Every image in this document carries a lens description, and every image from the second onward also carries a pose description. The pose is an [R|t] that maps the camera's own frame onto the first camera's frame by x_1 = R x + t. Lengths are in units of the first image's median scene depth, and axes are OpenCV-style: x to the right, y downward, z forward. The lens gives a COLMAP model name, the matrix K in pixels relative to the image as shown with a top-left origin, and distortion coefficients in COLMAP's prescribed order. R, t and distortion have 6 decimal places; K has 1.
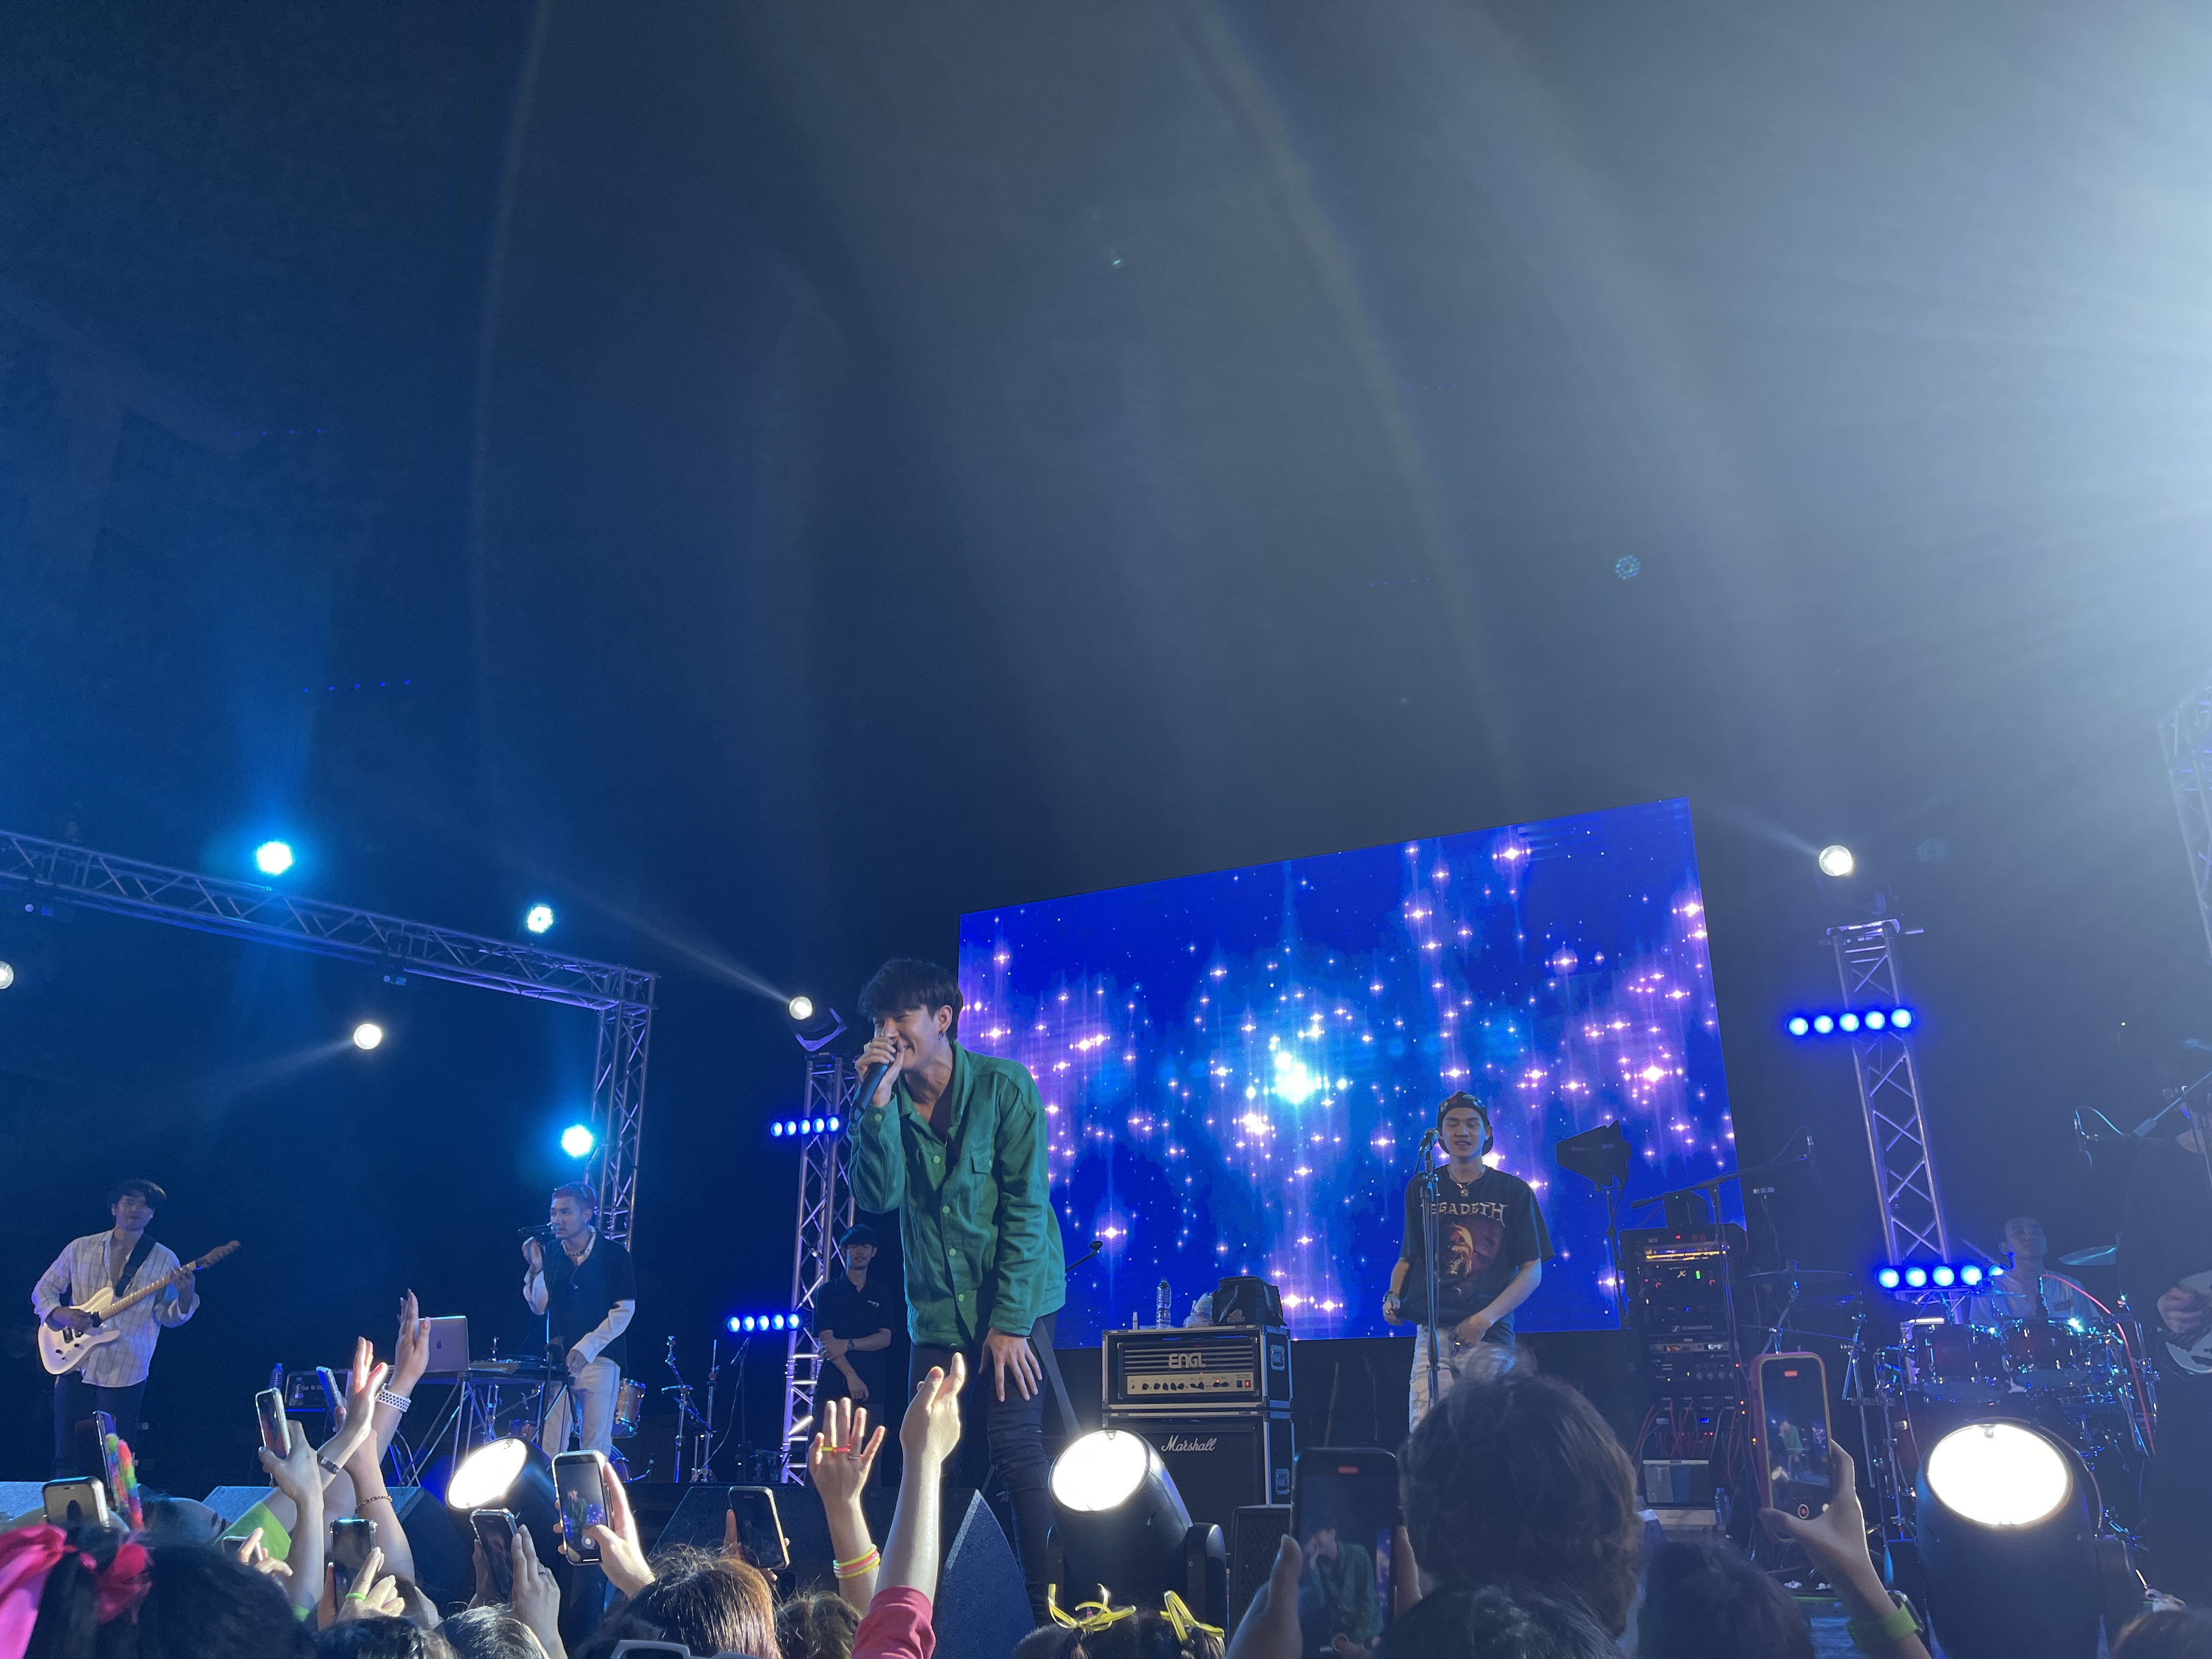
lens RADIAL K [[1704.2, 0, 1106.0], [0, 1704.2, 829.5], [0, 0, 1]] dist [0.076524, -0.118475]
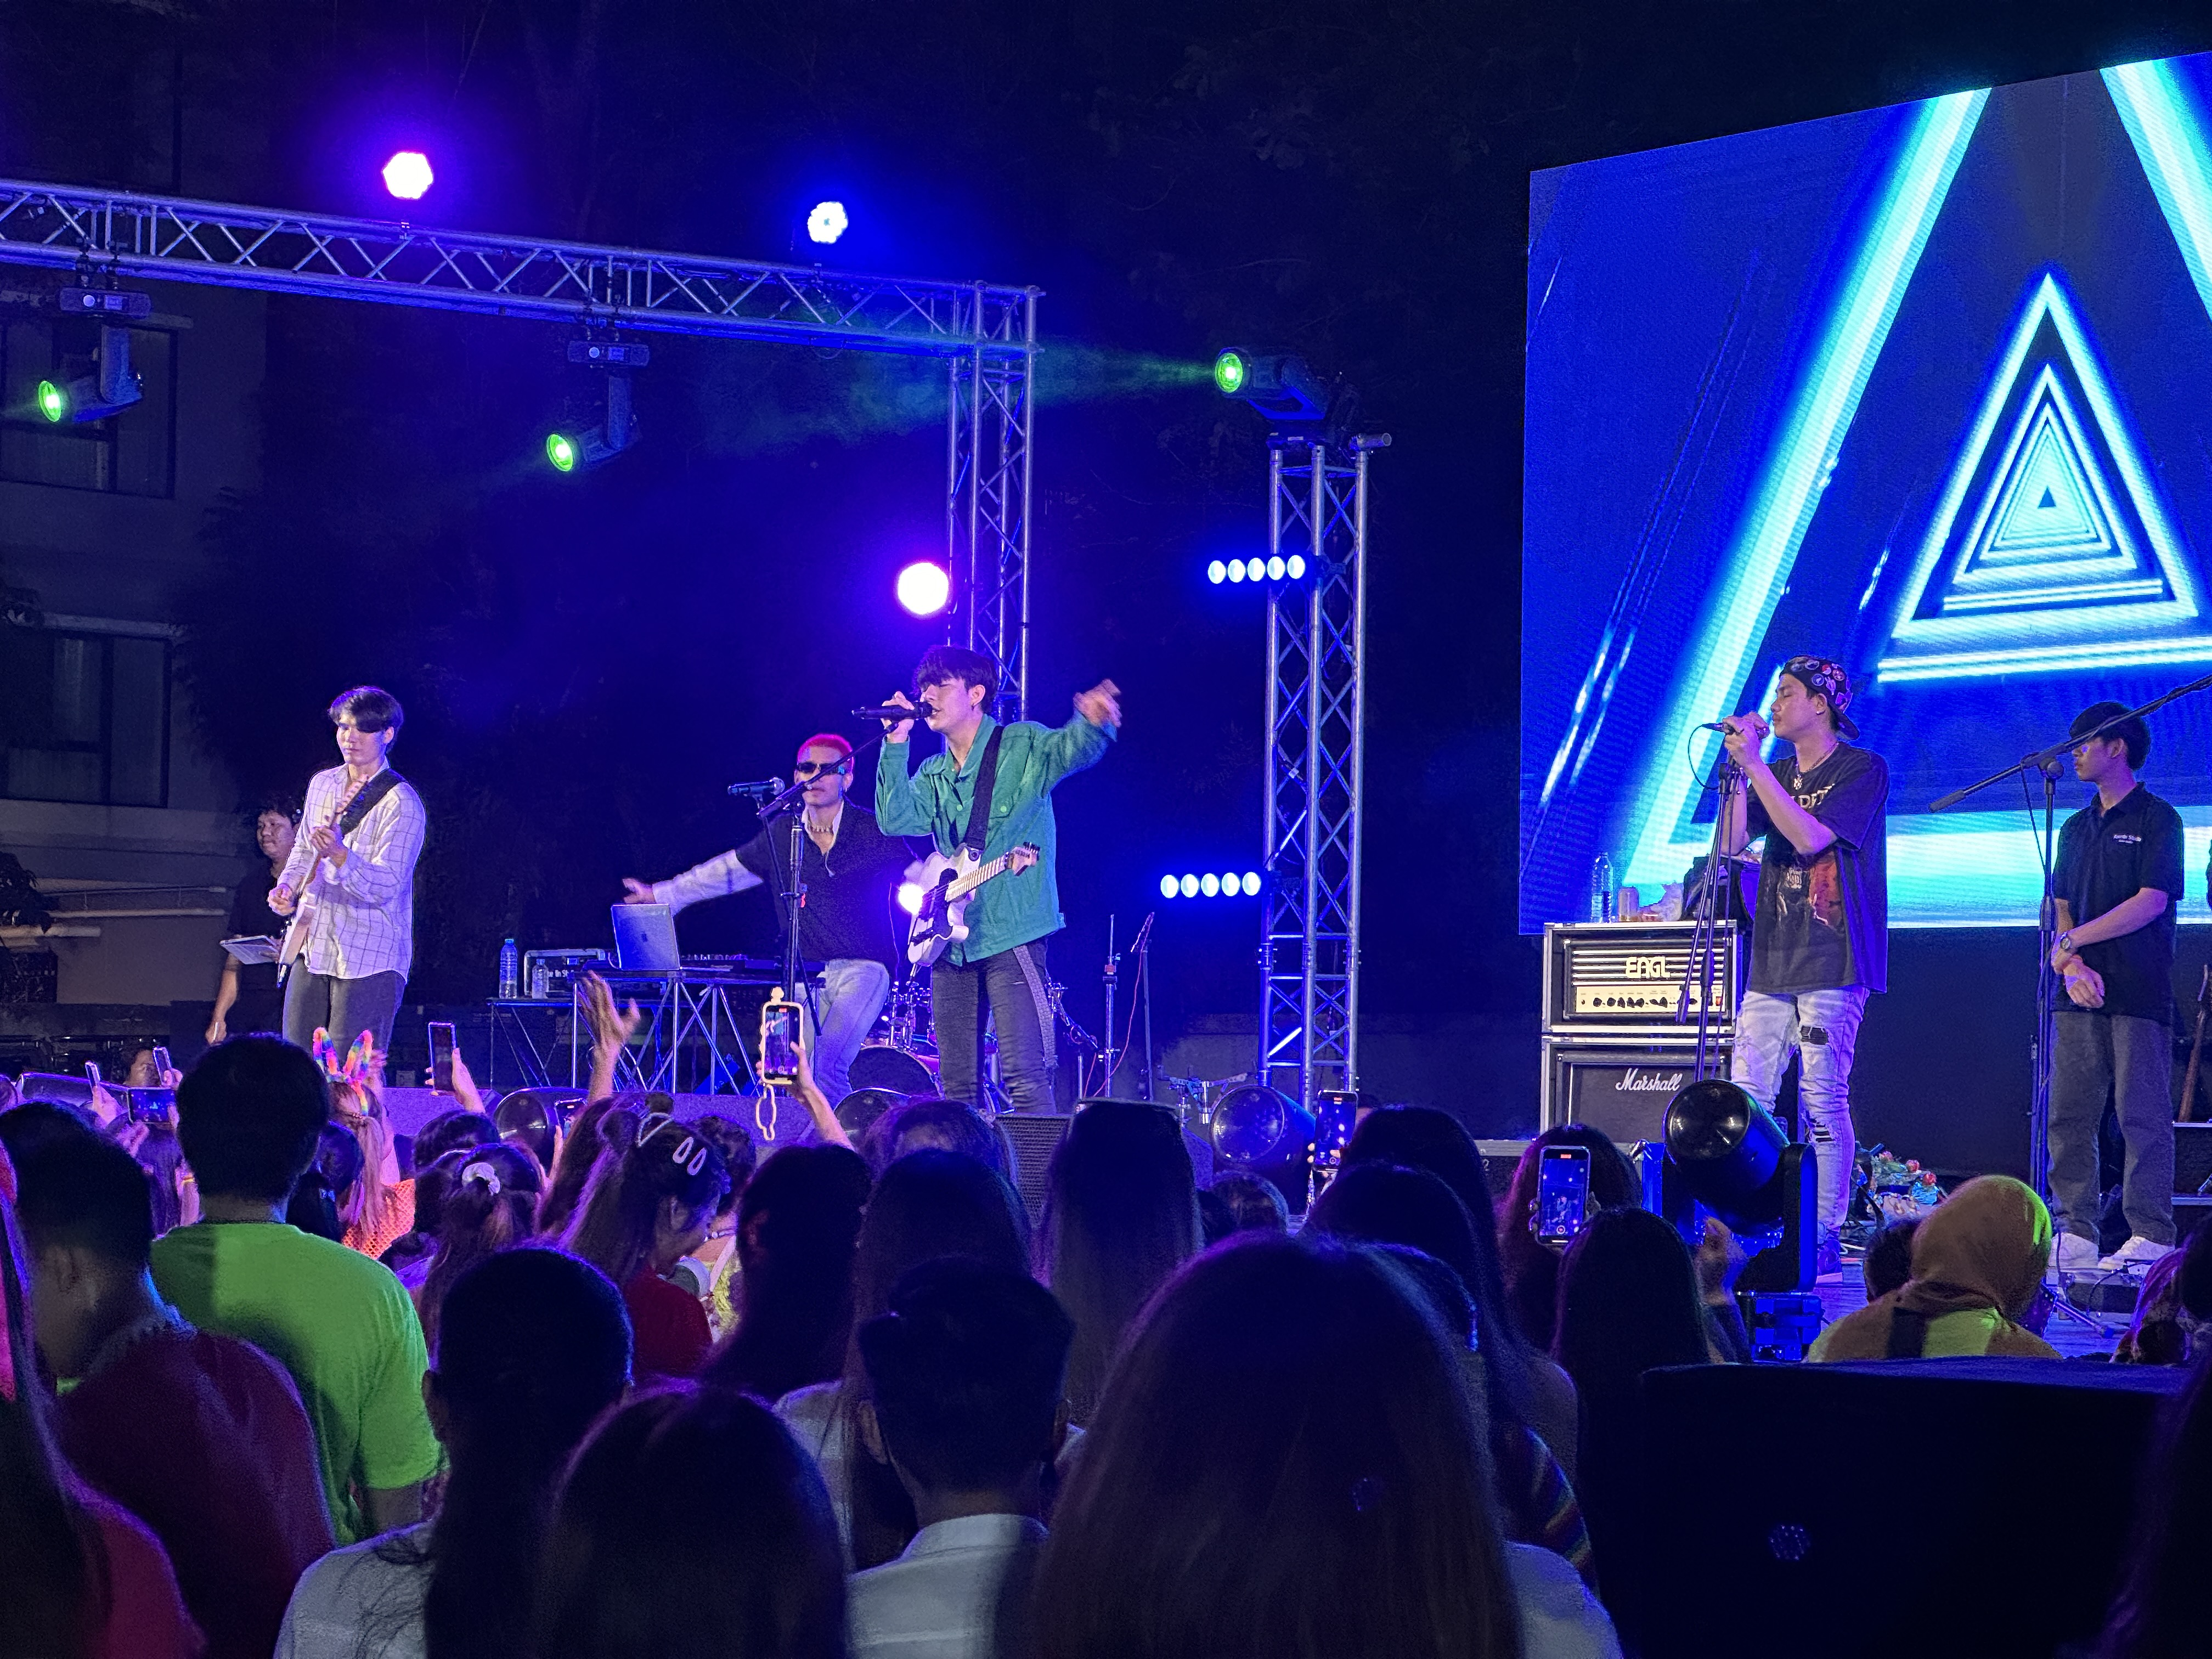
lens RADIAL K [[5256.7, 0, 1106.0], [0, 5256.7, 829.5], [0, 0, 1]] dist [-0.004028, 1.400608]
pose [[0.933398, 0.007536, -0.358765, 0.491813], [0.096153, 0.957967, 0.270284, -0.272736], [0.345722, -0.286779, 0.893440, -0.769281]]
